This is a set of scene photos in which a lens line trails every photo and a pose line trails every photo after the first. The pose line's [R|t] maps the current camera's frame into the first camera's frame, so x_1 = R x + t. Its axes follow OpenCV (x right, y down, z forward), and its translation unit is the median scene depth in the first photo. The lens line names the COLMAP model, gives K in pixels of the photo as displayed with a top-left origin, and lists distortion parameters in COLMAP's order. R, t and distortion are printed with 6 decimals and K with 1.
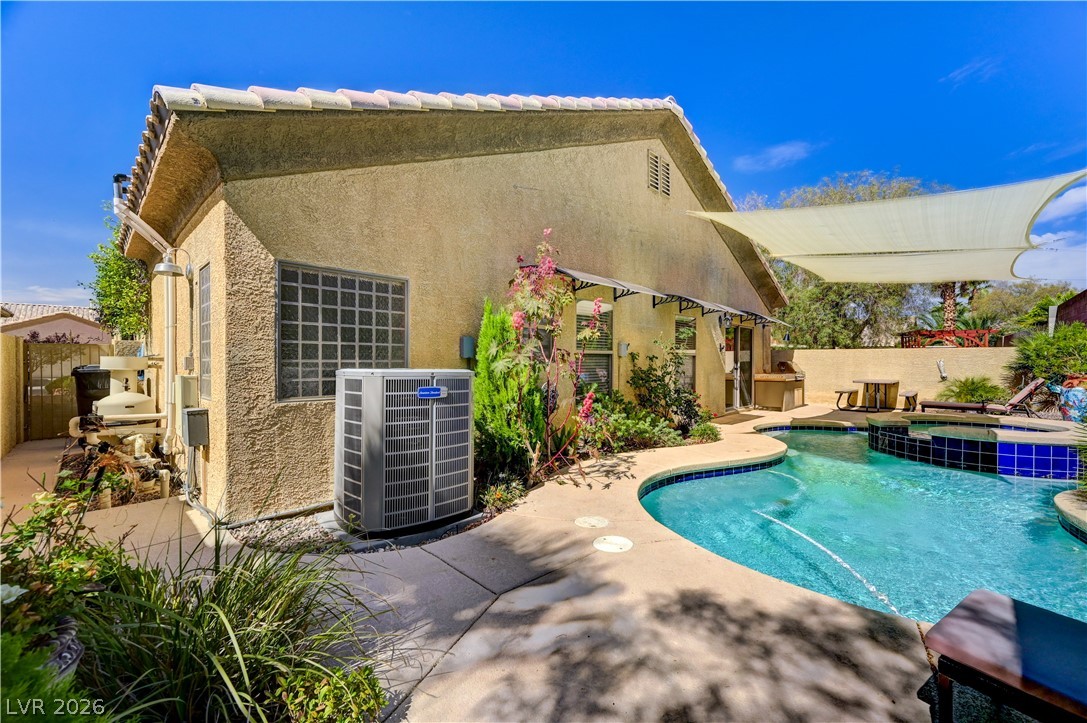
lens RADIAL K [[430.6, 0, 545.2], [0, 430.6, 362.6], [0, 0, 1]] dist [0.000471, 0.000074]
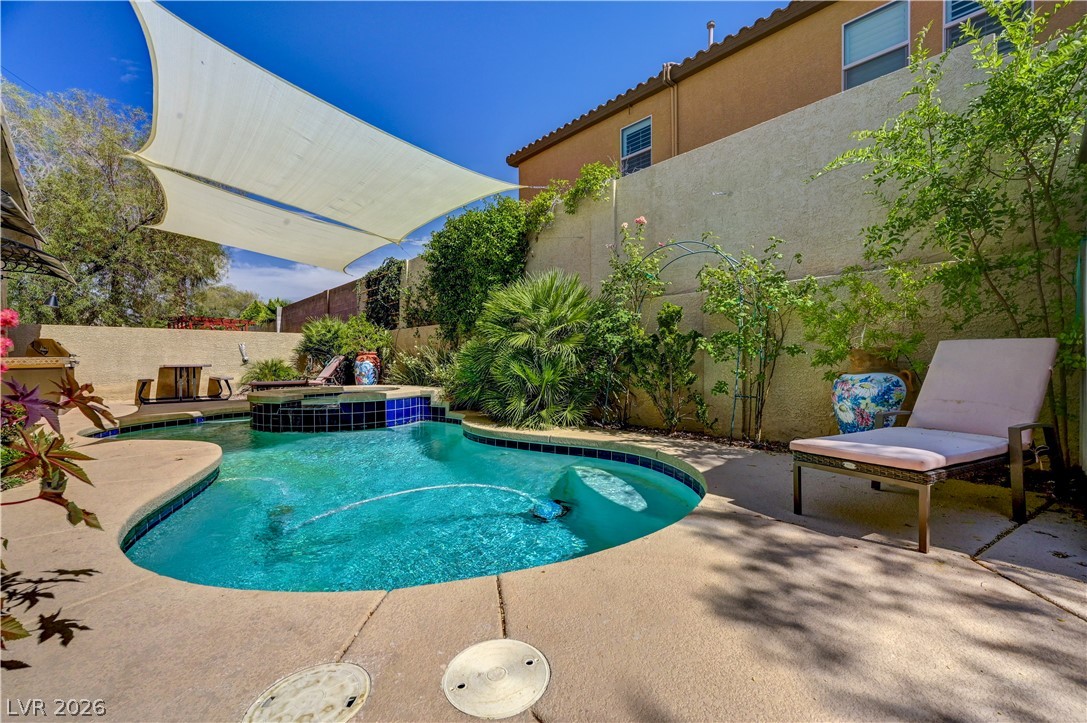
lens RADIAL K [[437.5, 0, 544.6], [0, 437.5, 360.5], [0, 0, 1]] dist [0.002342, 0.000038]
pose [[0.066901, -0.005903, 0.997742, -0.101344], [0.006948, 0.999961, 0.005450, 0.061241], [-0.997735, 0.006568, 0.066939, 0.413434]]
